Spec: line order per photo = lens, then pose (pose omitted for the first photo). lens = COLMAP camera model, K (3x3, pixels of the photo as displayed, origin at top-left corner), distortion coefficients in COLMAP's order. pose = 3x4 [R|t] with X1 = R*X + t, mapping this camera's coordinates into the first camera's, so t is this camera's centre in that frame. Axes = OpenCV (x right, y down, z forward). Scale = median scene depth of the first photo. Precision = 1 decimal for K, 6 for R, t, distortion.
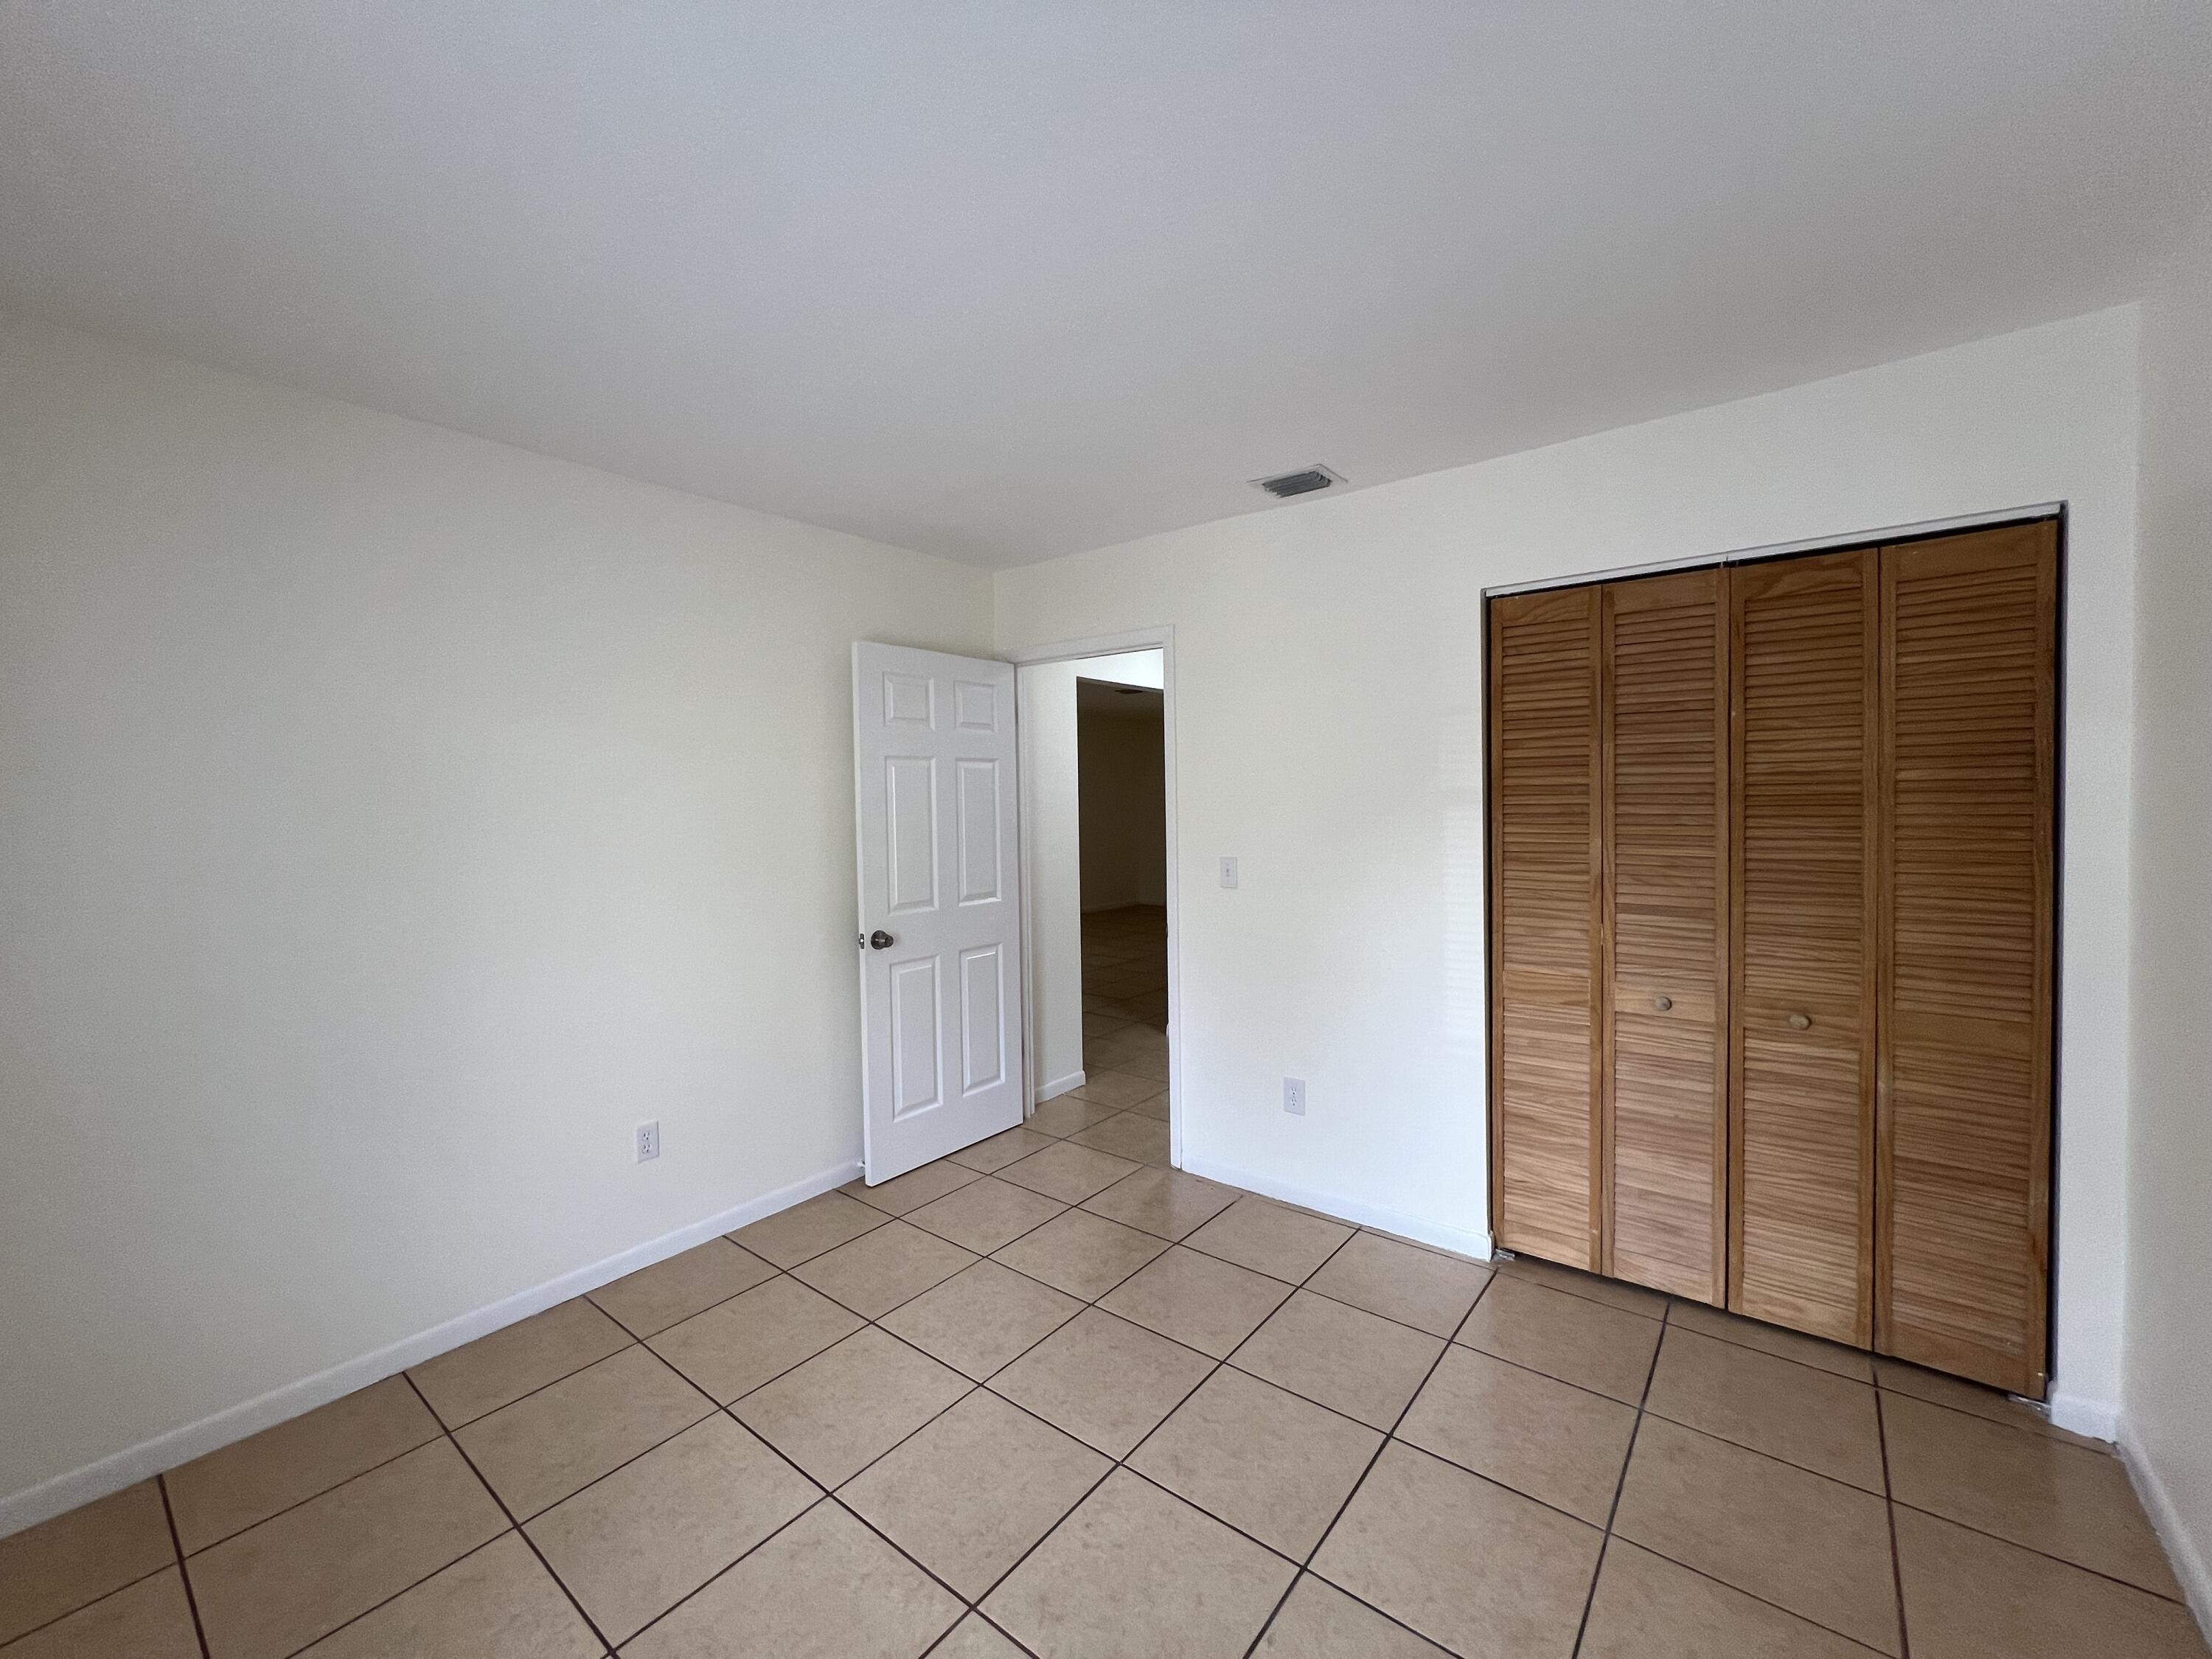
lens RADIAL K [[891.9, 0, 1102.2], [0, 891.9, 824.1], [0, 0, 1]] dist [-0.003482, 0.001572]
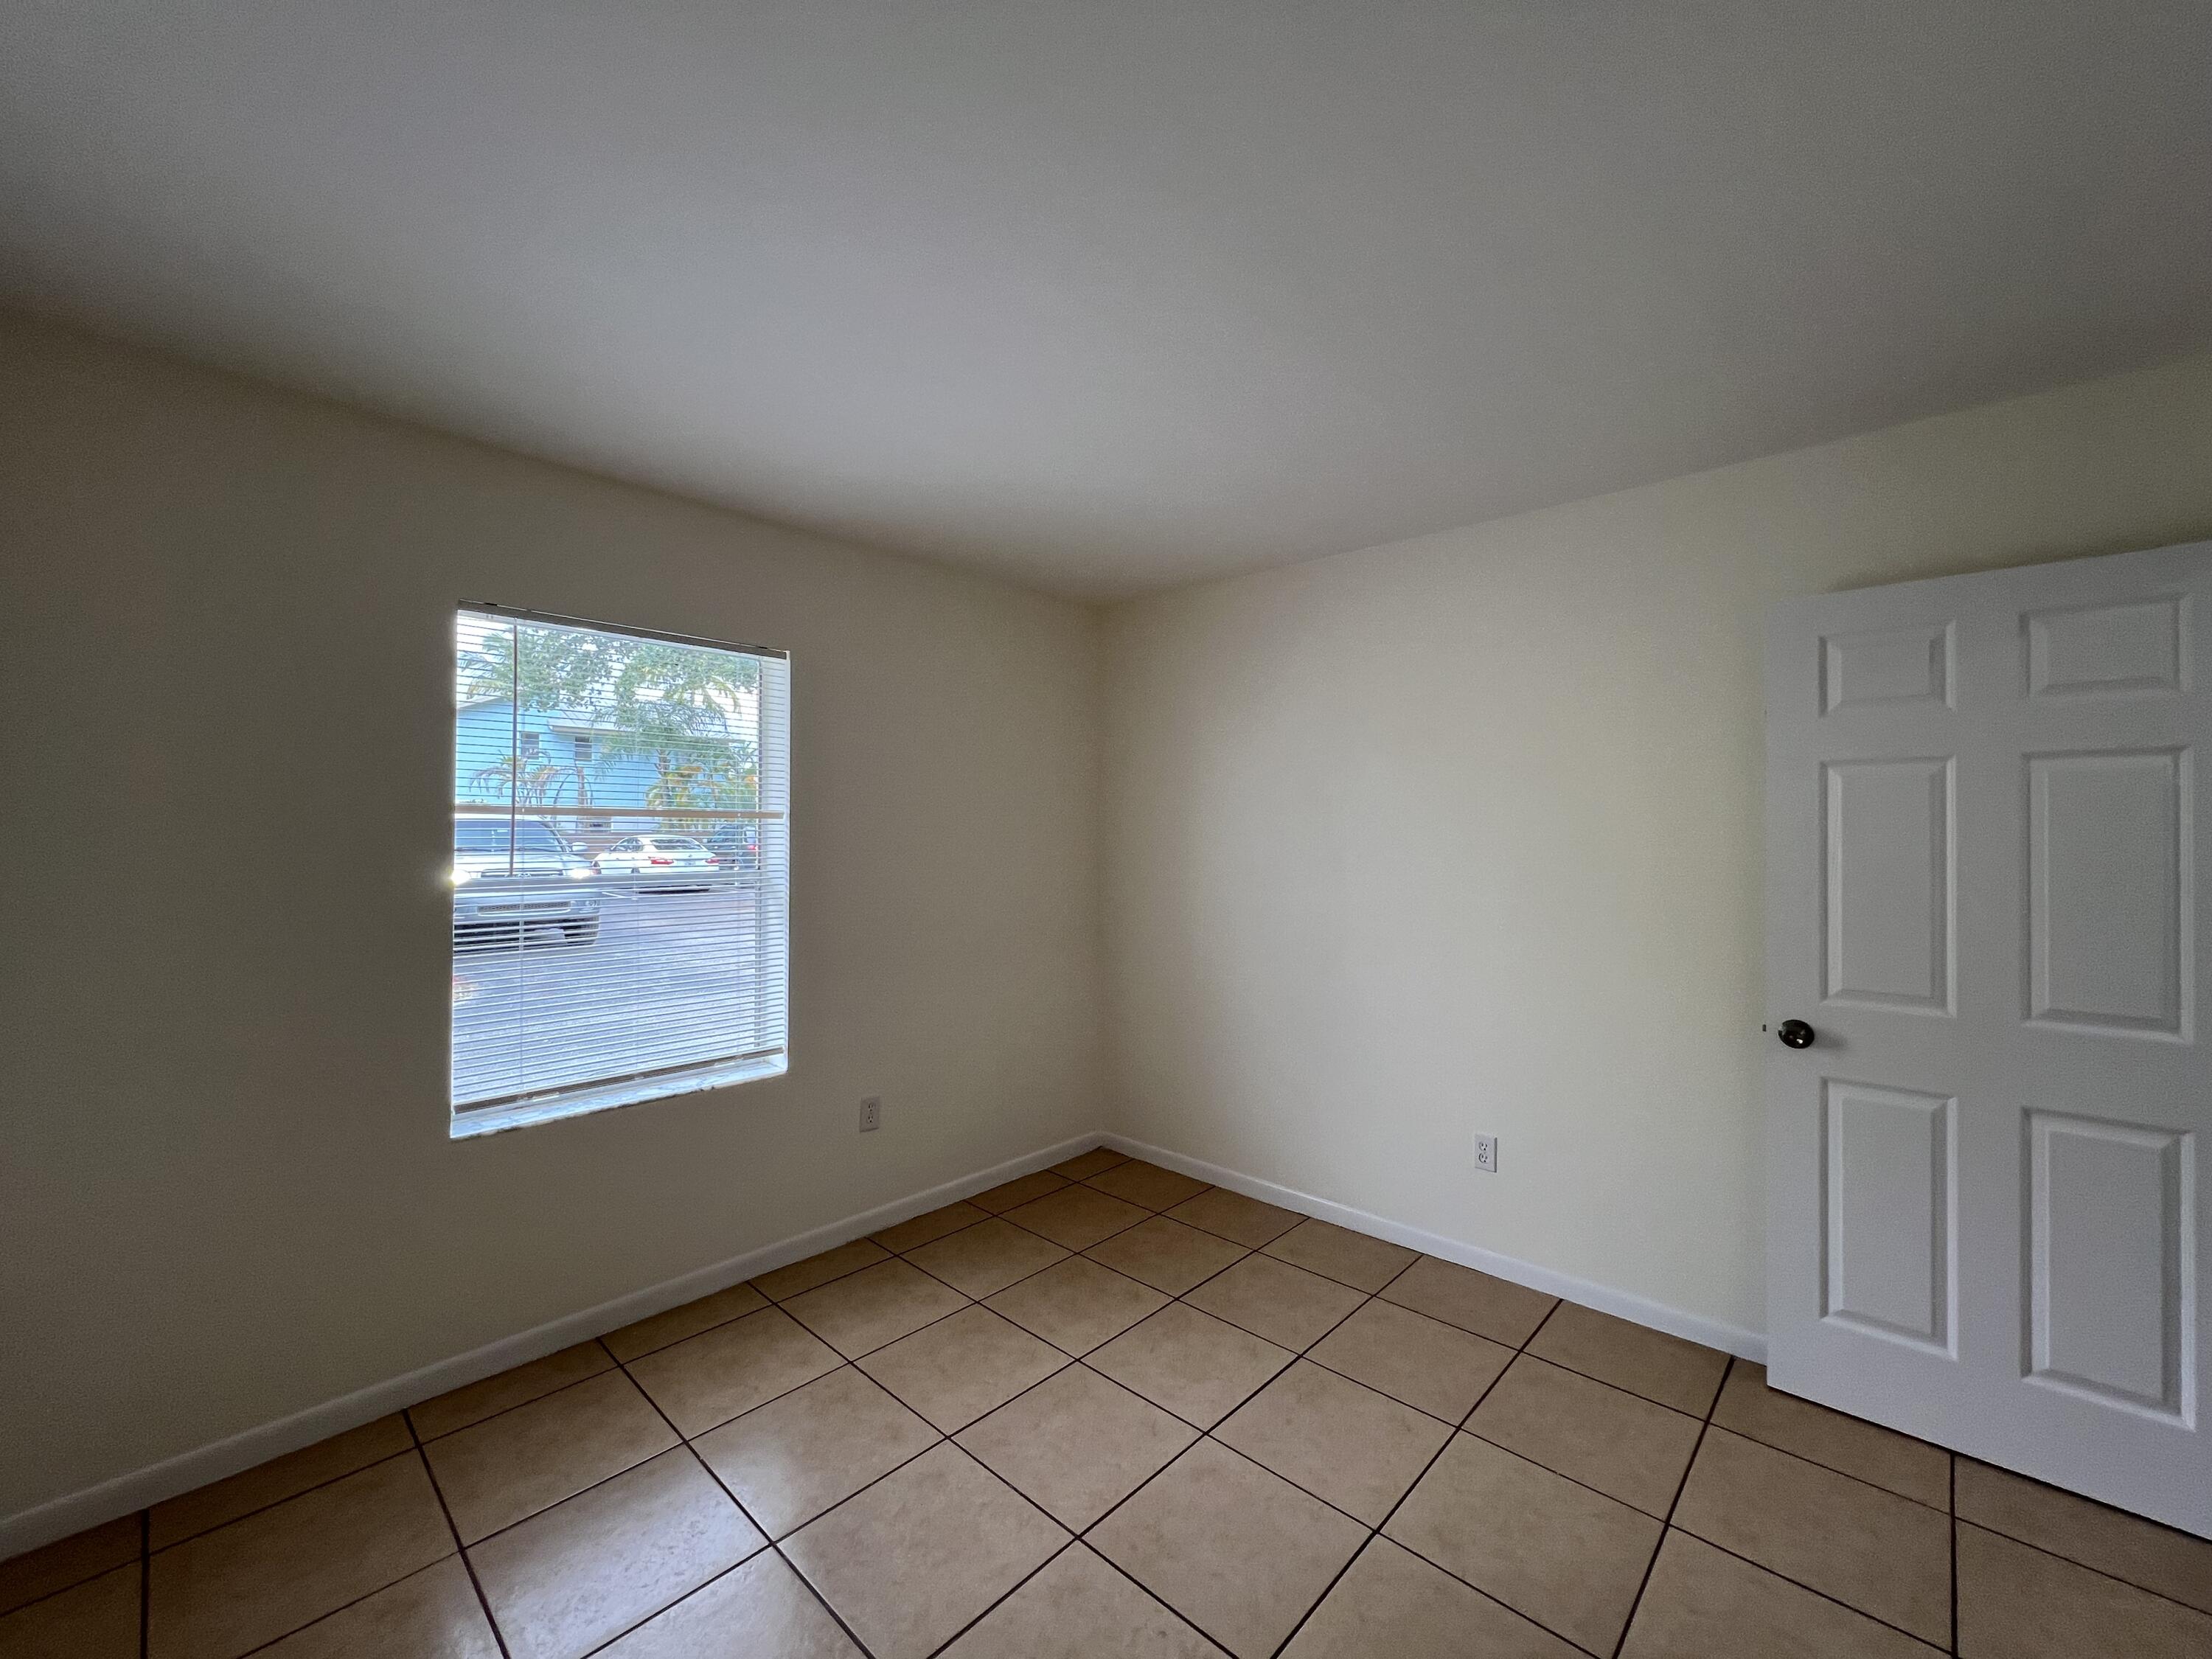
lens RADIAL K [[891.9, 0, 1107.8], [0, 891.9, 817.4], [0, 0, 1]] dist [-0.003482, 0.001572]
pose [[-0.088683, -0.001499, -0.996059, 0.905891], [-0.032135, 0.999483, 0.001357, -0.035956], [0.995541, 0.032129, -0.088686, 1.022458]]
